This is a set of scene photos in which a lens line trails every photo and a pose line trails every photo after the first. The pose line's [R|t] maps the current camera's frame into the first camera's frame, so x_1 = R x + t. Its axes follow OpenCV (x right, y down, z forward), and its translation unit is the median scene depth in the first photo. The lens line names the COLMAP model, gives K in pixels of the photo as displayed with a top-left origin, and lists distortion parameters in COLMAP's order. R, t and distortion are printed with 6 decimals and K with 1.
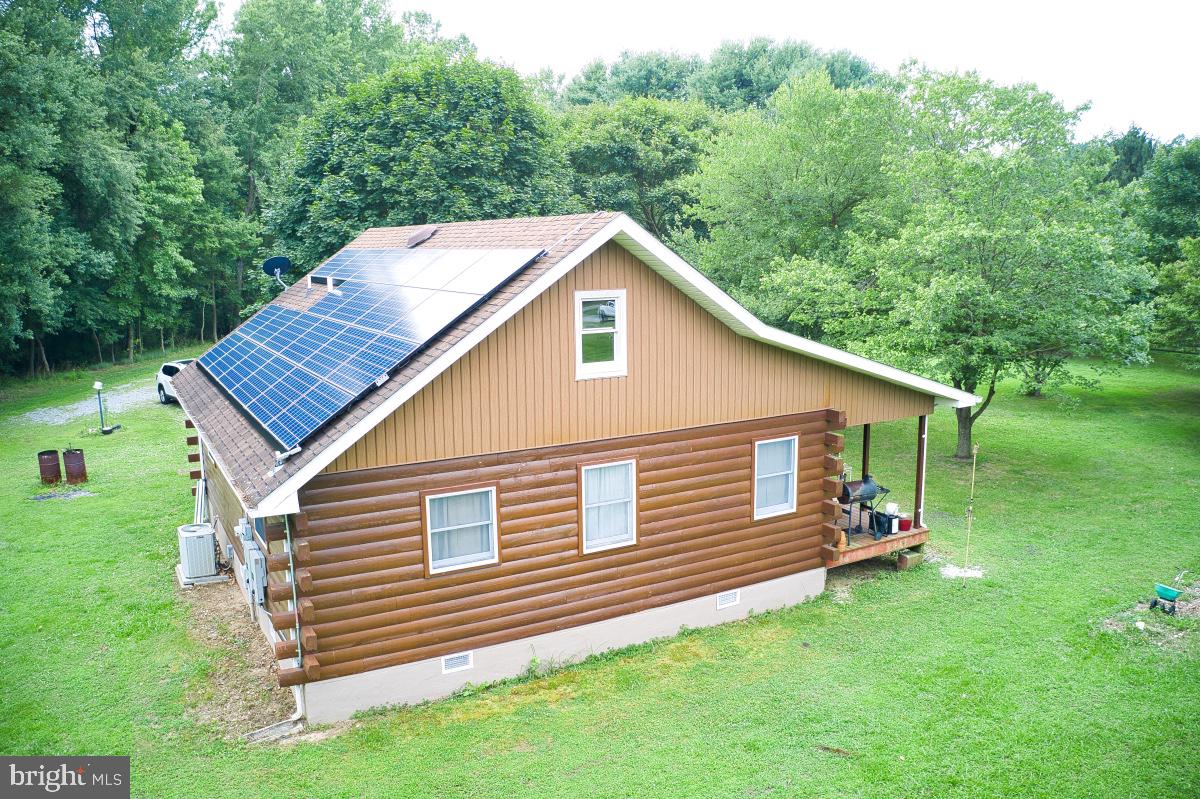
lens RADIAL K [[936.0, 0, 600.0], [0, 936.0, 399.5], [0, 0, 1]] dist [-0.181218, 0.008544]
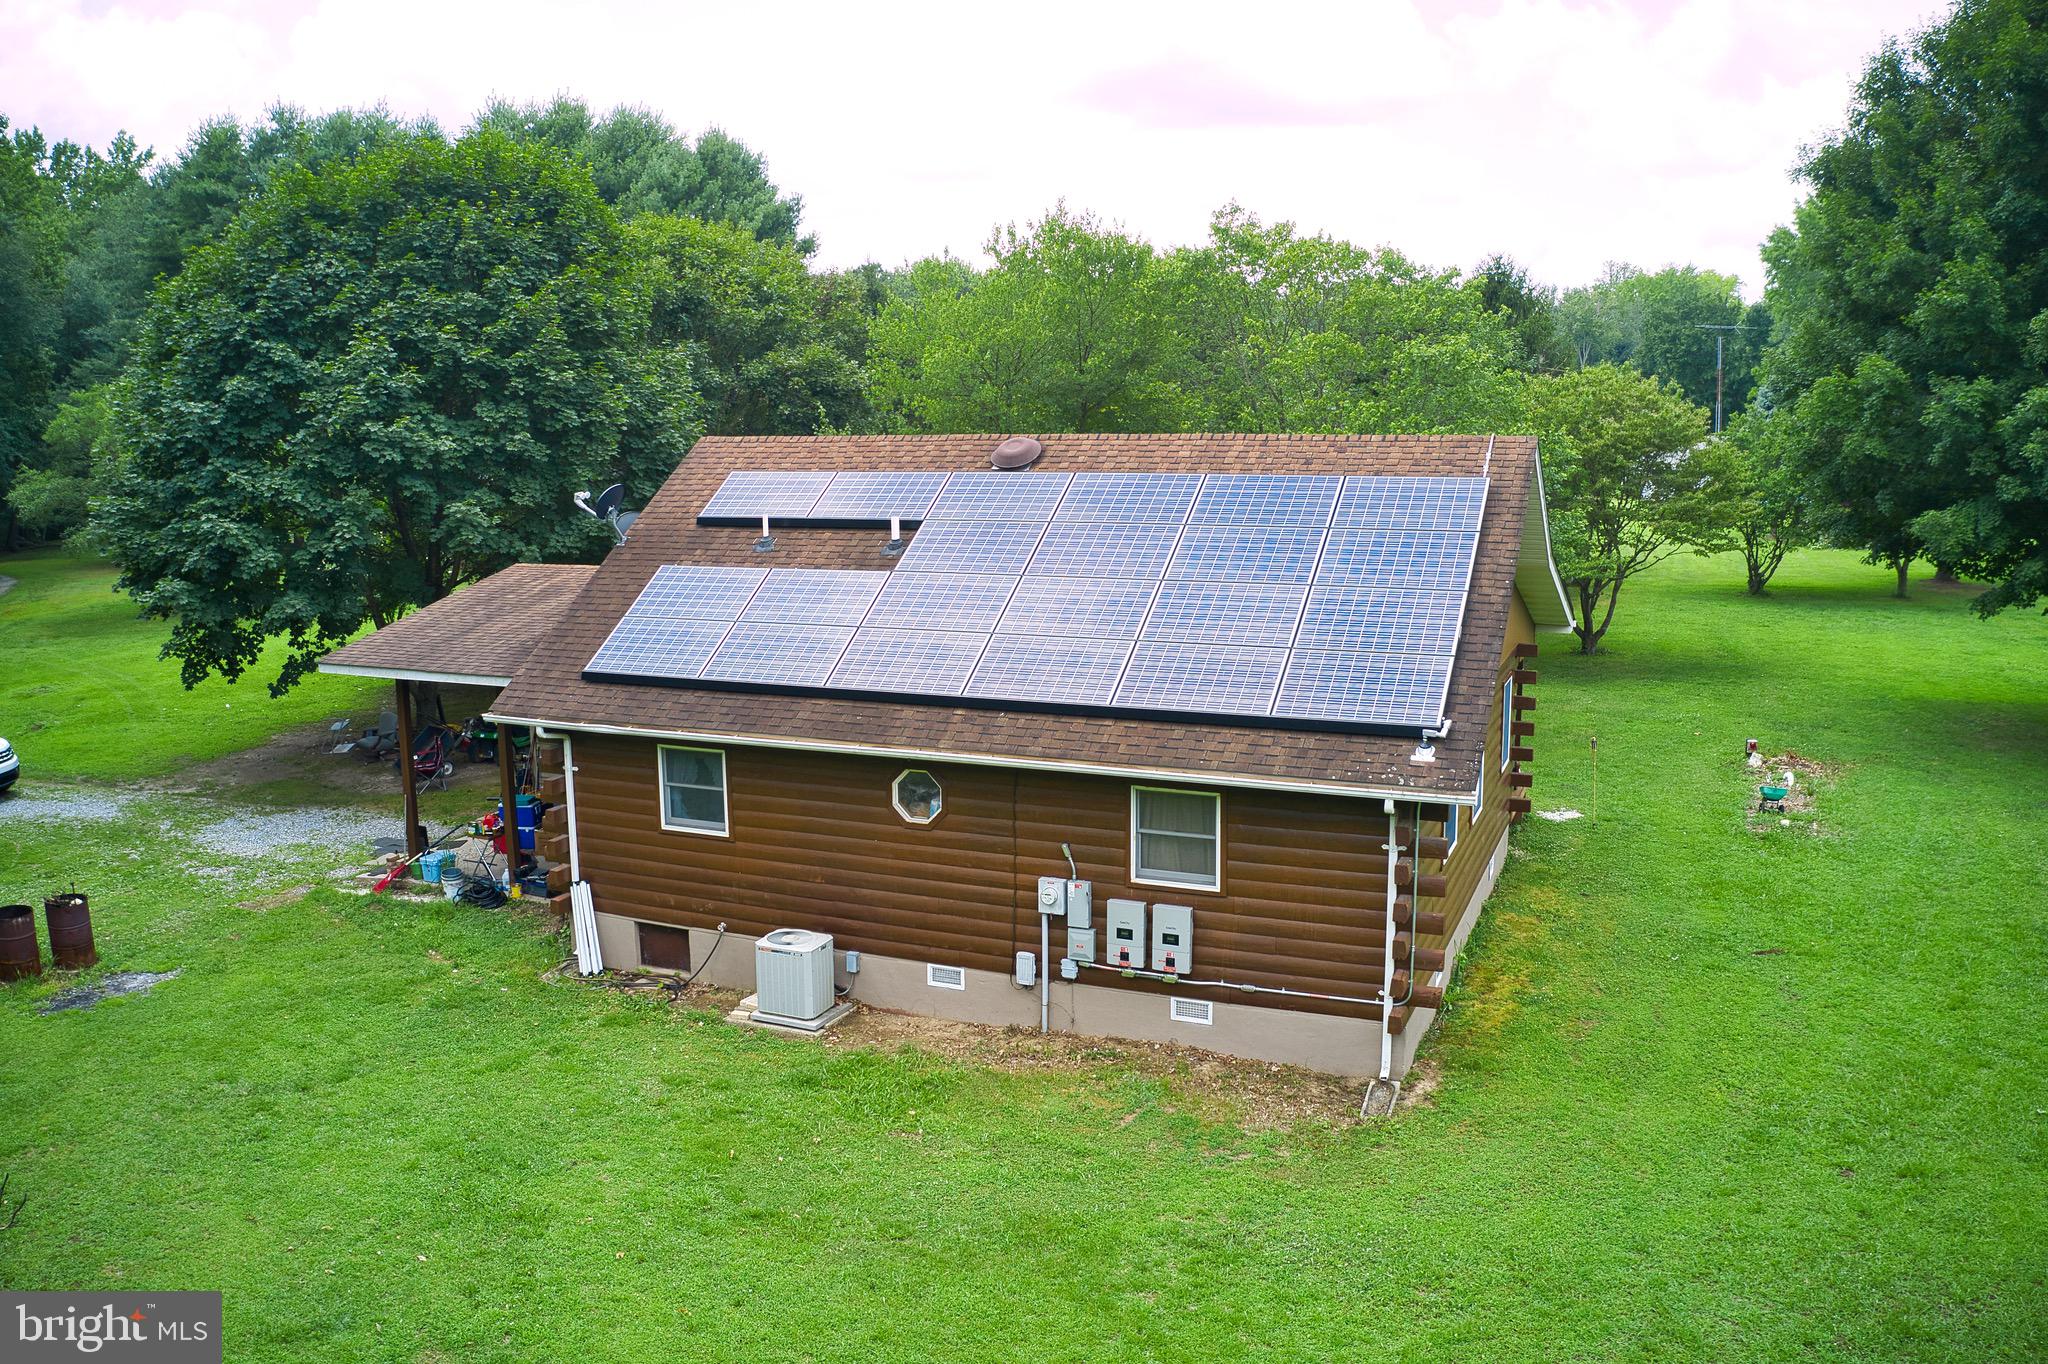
lens RADIAL K [[1597.4, 0, 1024.0], [0, 1597.4, 682.0], [0, 0, 1]] dist [-0.181218, 0.008544]
pose [[0.798618, -0.099930, 0.593485, -1.207907], [0.104963, 0.994132, 0.026148, -0.050477], [-0.592615, 0.041412, 0.804420, 0.061509]]
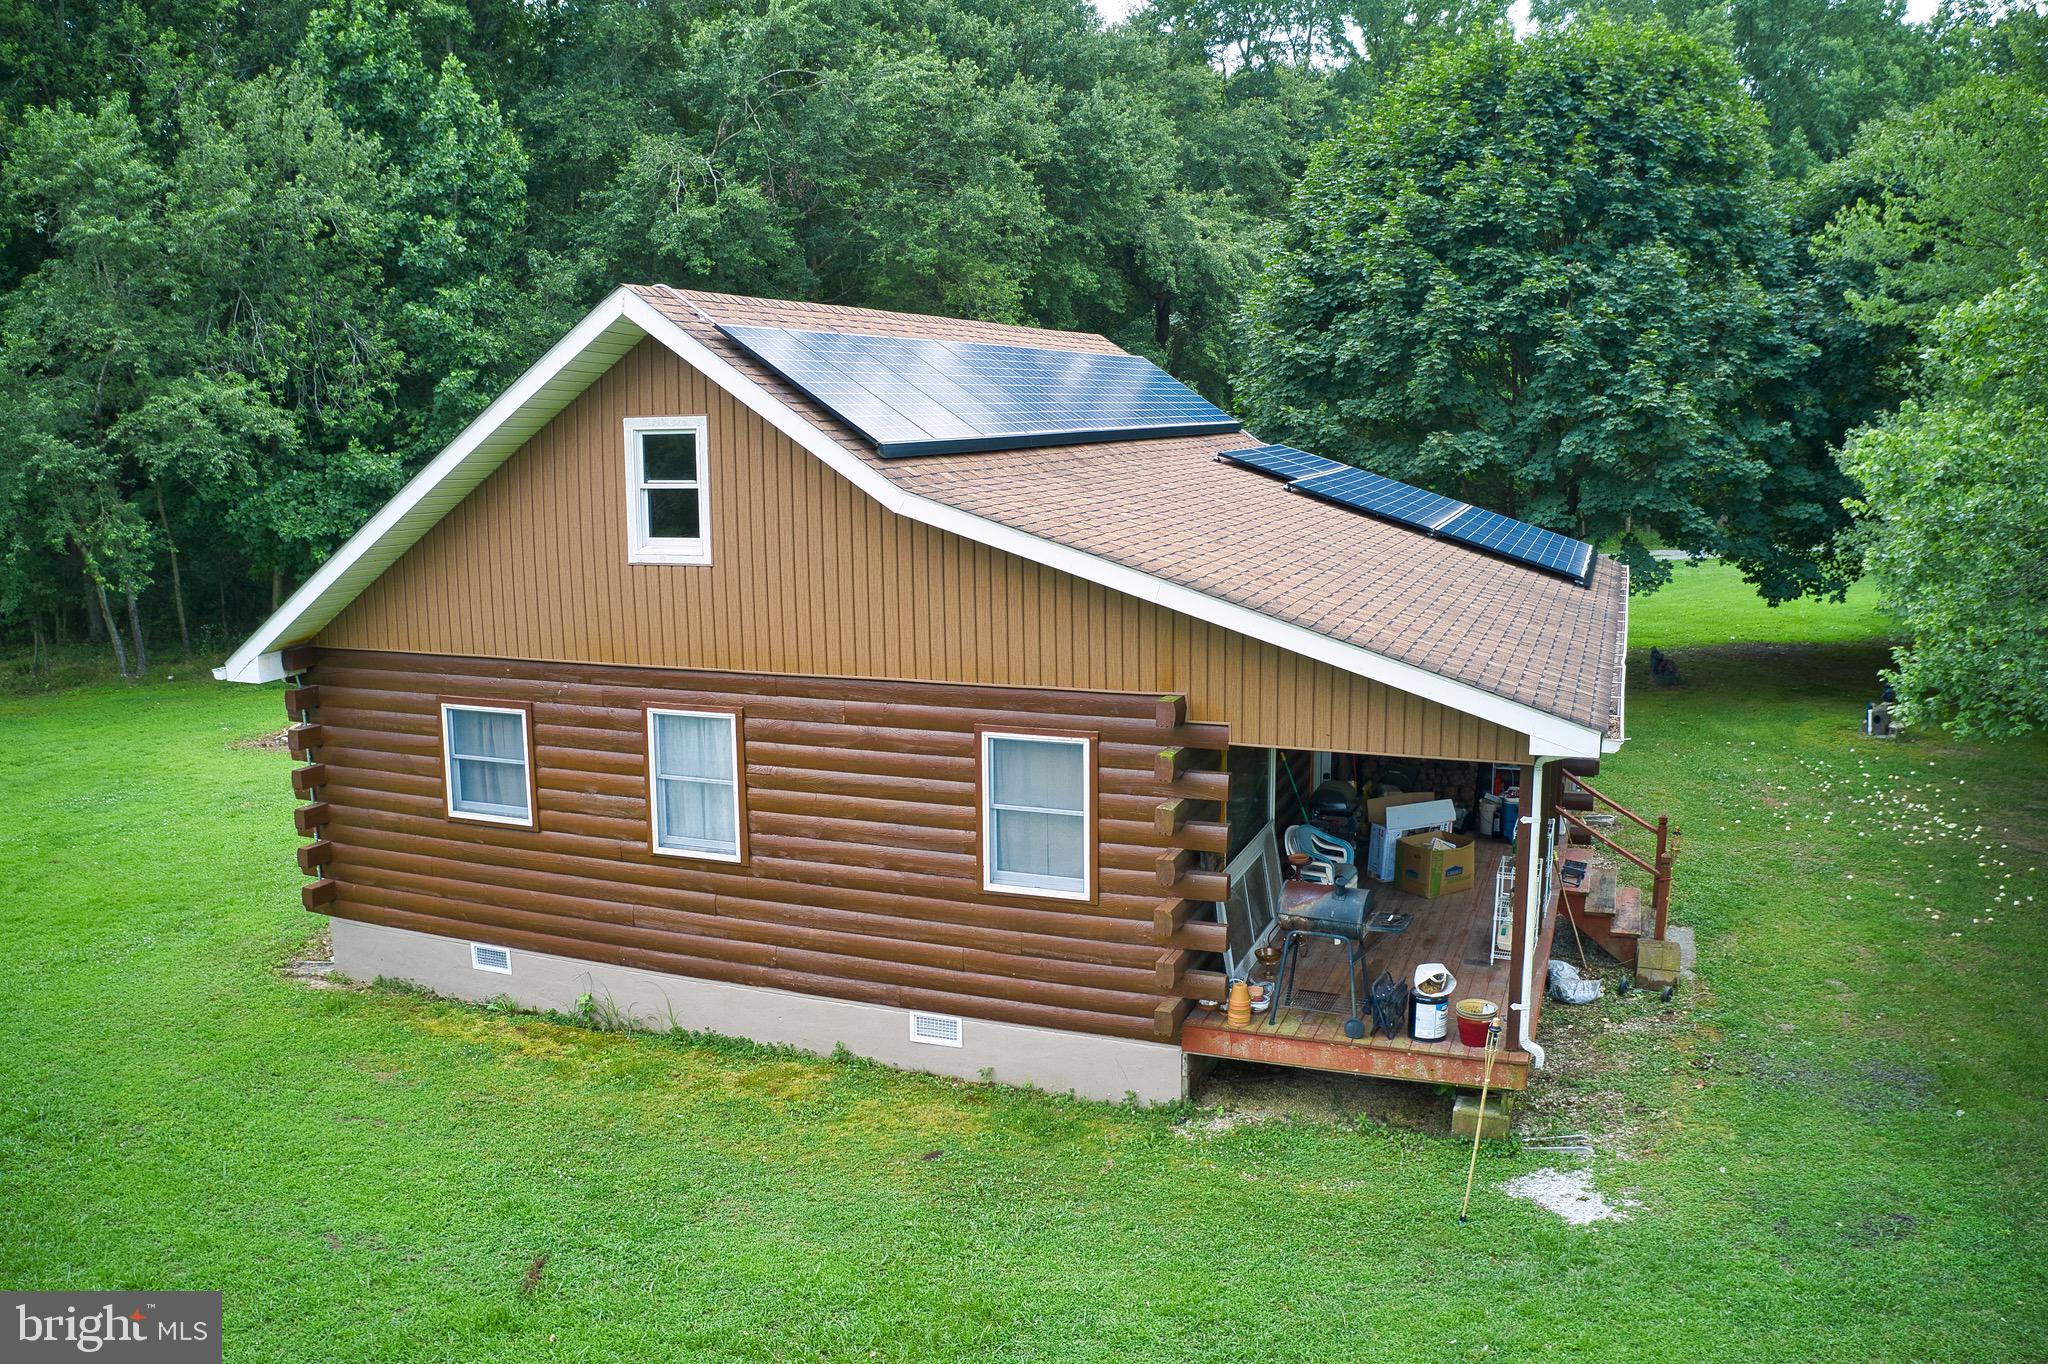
lens RADIAL K [[1597.4, 0, 1024.0], [0, 1597.4, 682.0], [0, 0, 1]] dist [-0.181218, 0.008544]
pose [[0.637180, 0.135647, -0.758684, 0.899077], [-0.126524, 0.989445, 0.070645, -0.047476], [0.760259, 0.050978, 0.647617, 0.510596]]
